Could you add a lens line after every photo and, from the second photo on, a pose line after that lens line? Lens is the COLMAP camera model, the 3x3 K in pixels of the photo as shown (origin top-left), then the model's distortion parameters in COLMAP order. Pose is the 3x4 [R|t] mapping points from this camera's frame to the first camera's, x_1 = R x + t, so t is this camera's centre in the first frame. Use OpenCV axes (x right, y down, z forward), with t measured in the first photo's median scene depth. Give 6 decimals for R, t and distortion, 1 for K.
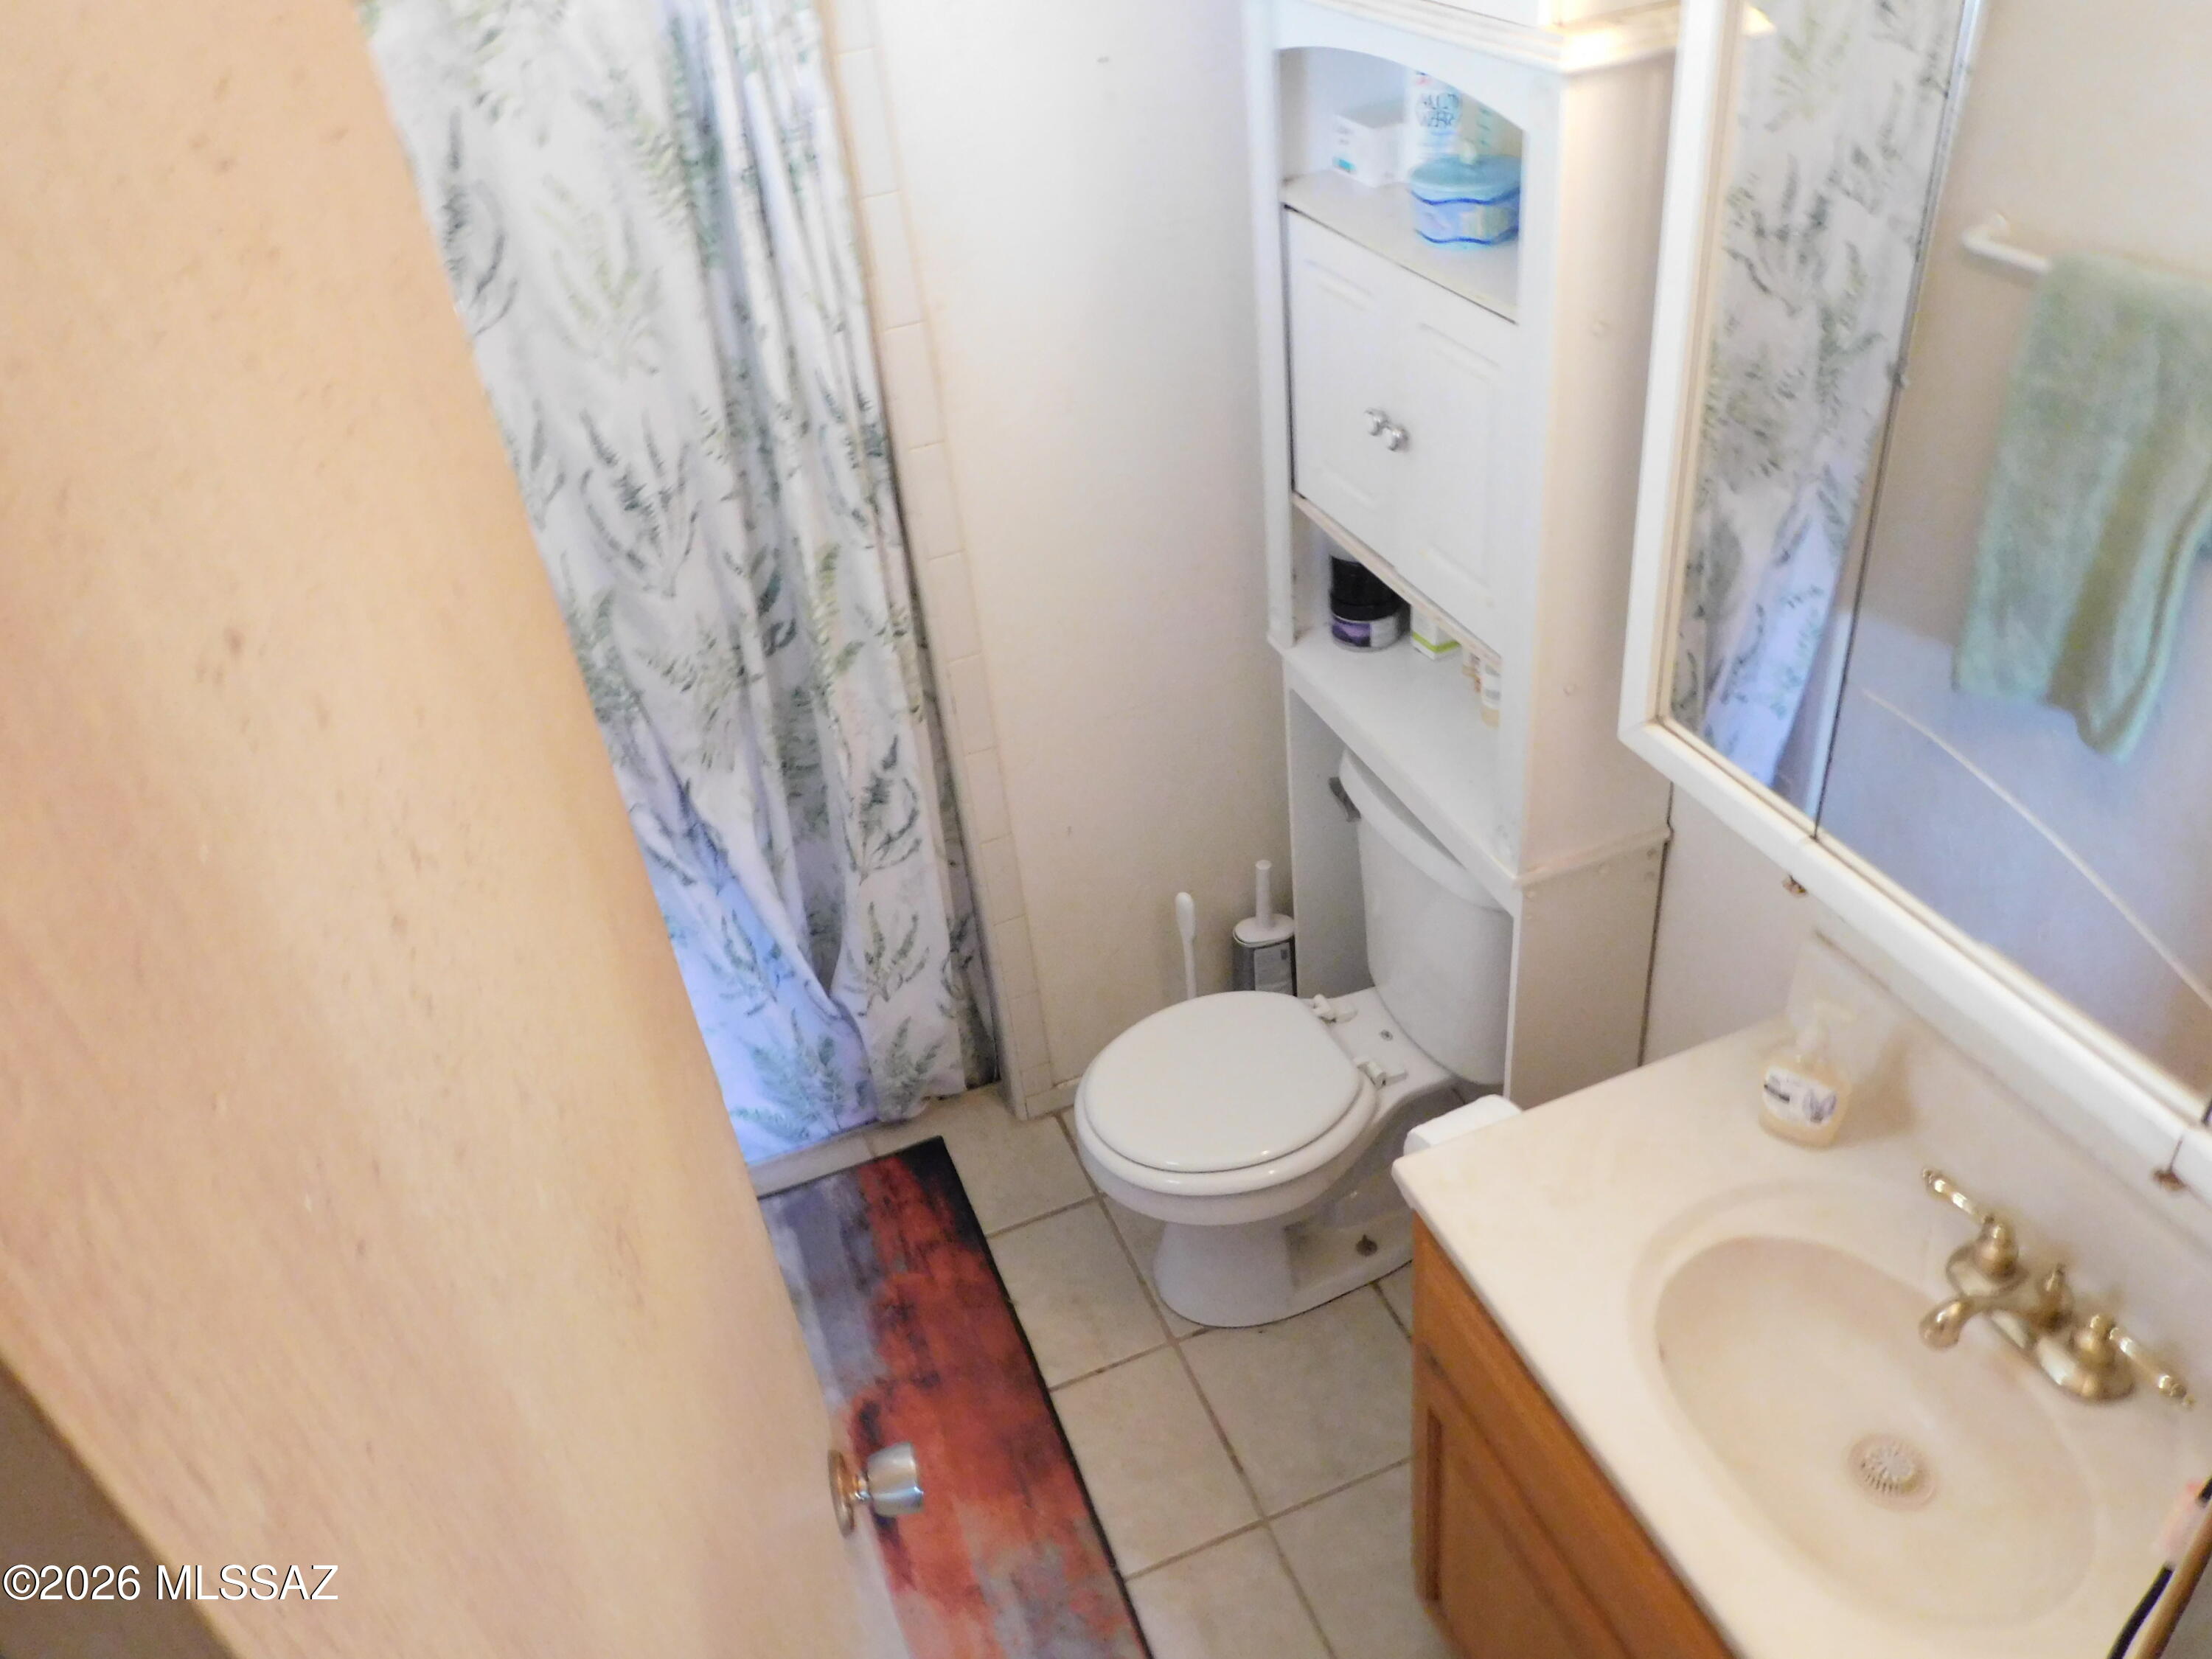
lens RADIAL K [[1607.1, 0, 1094.7], [0, 1607.1, 827.7], [0, 0, 1]] dist [-0.024158, 0.019920]
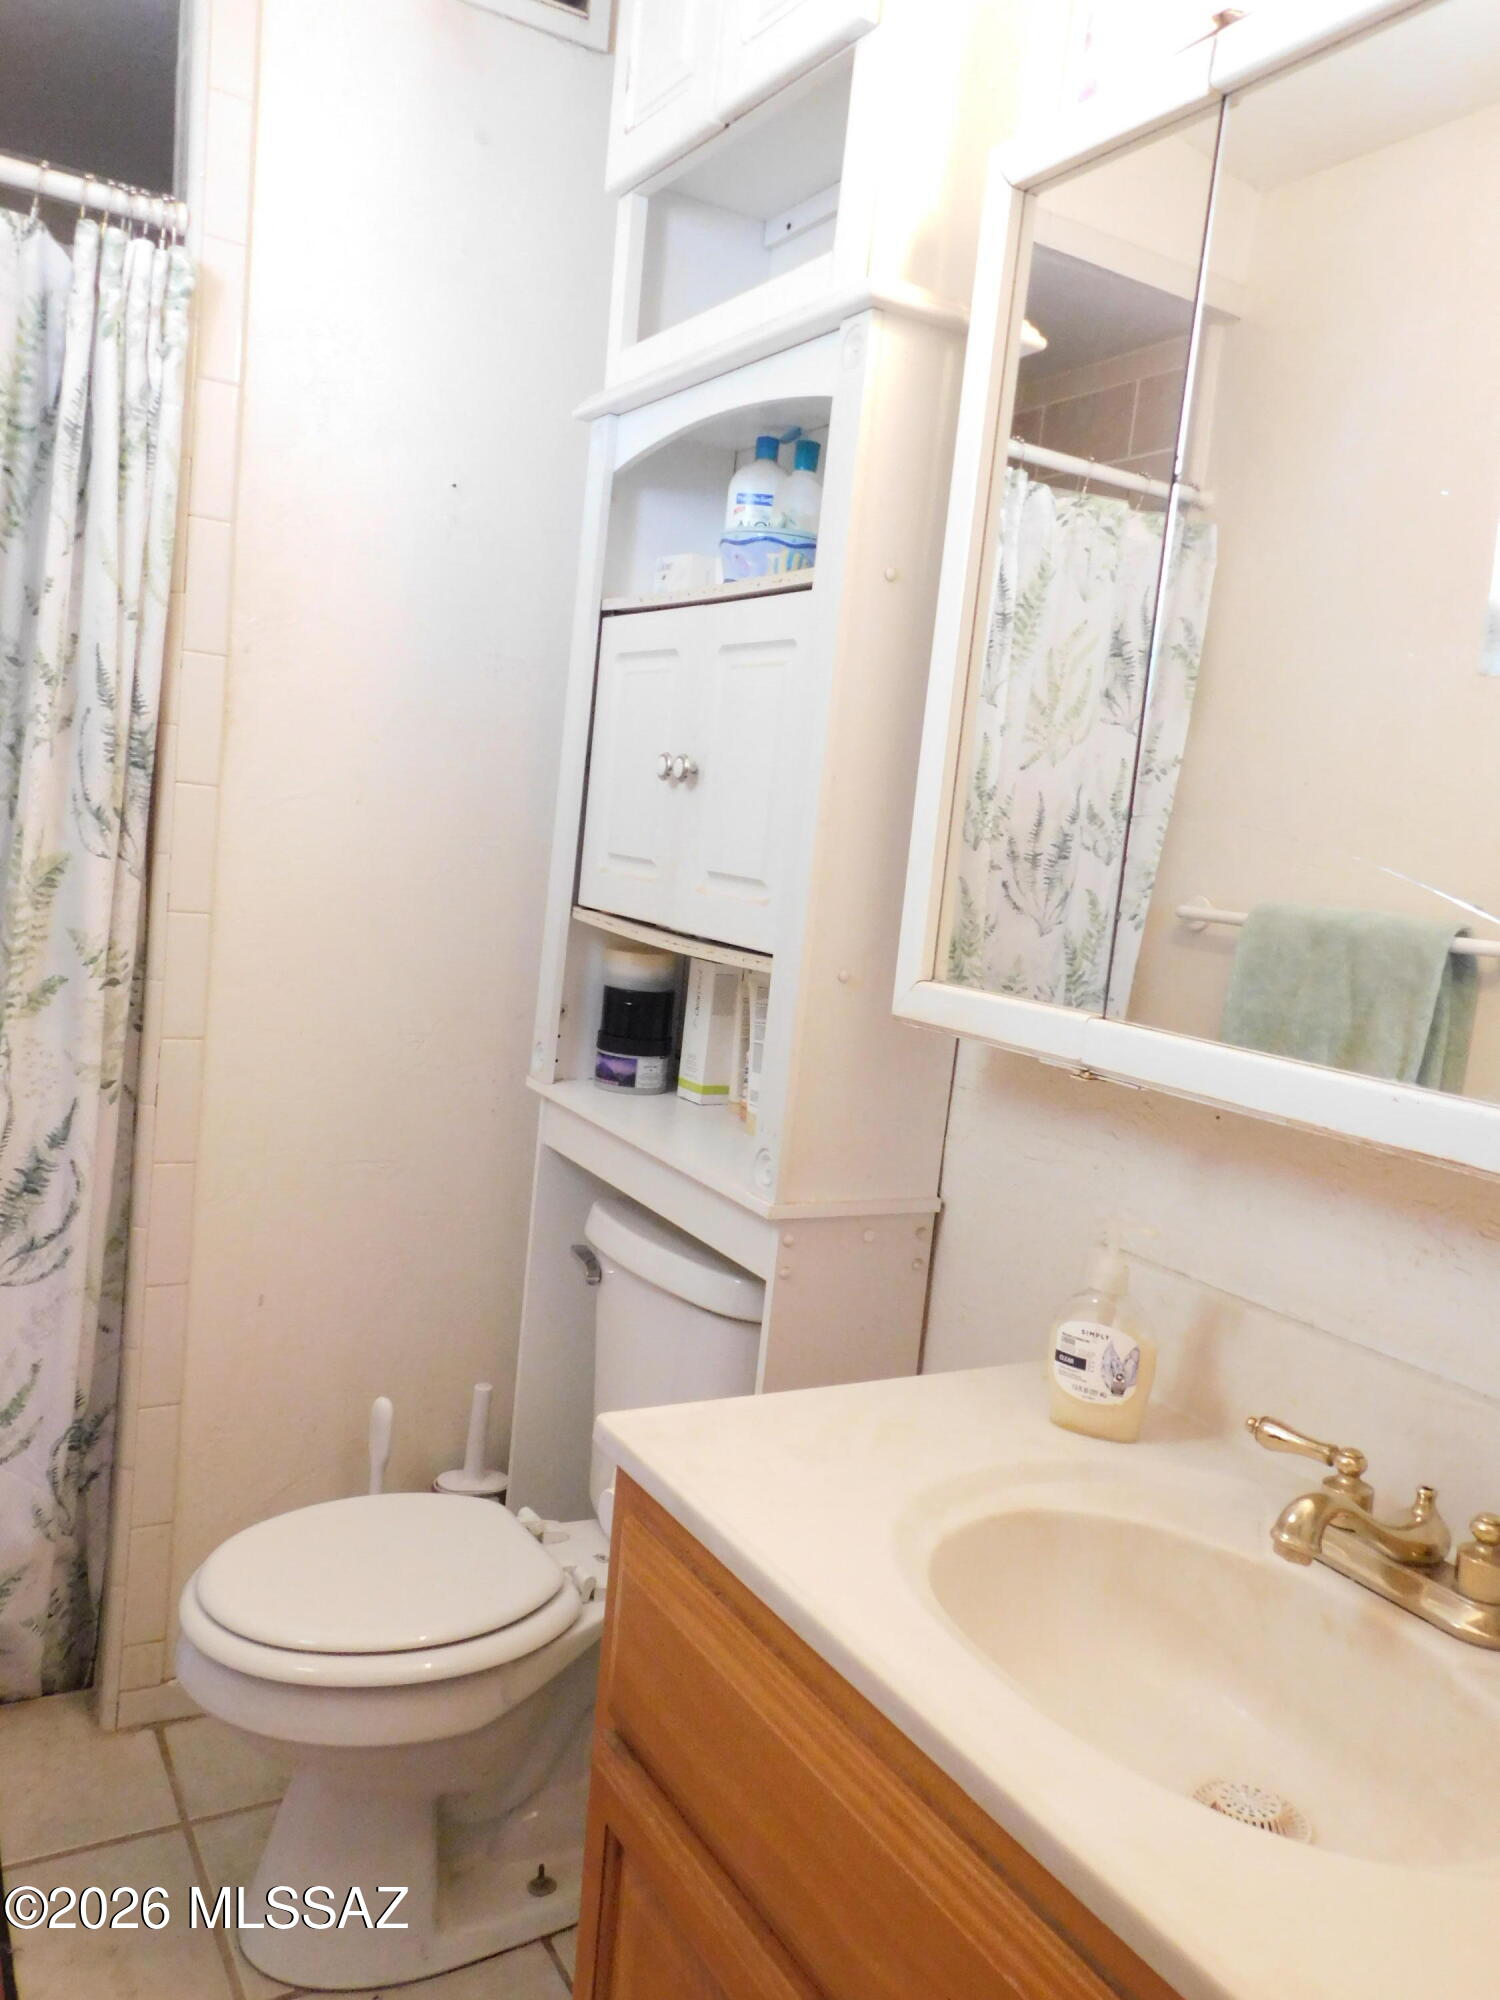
lens RADIAL K [[1523.0, 0, 761.7], [0, 1523.0, 998.4], [0, 0, 1]] dist [0.003048, 0.012566]
pose [[0.963007, 0.184799, 0.196131, 0.058435], [-0.066204, 0.867756, -0.492561, 0.273973], [-0.261218, 0.461355, 0.847890, 0.199665]]
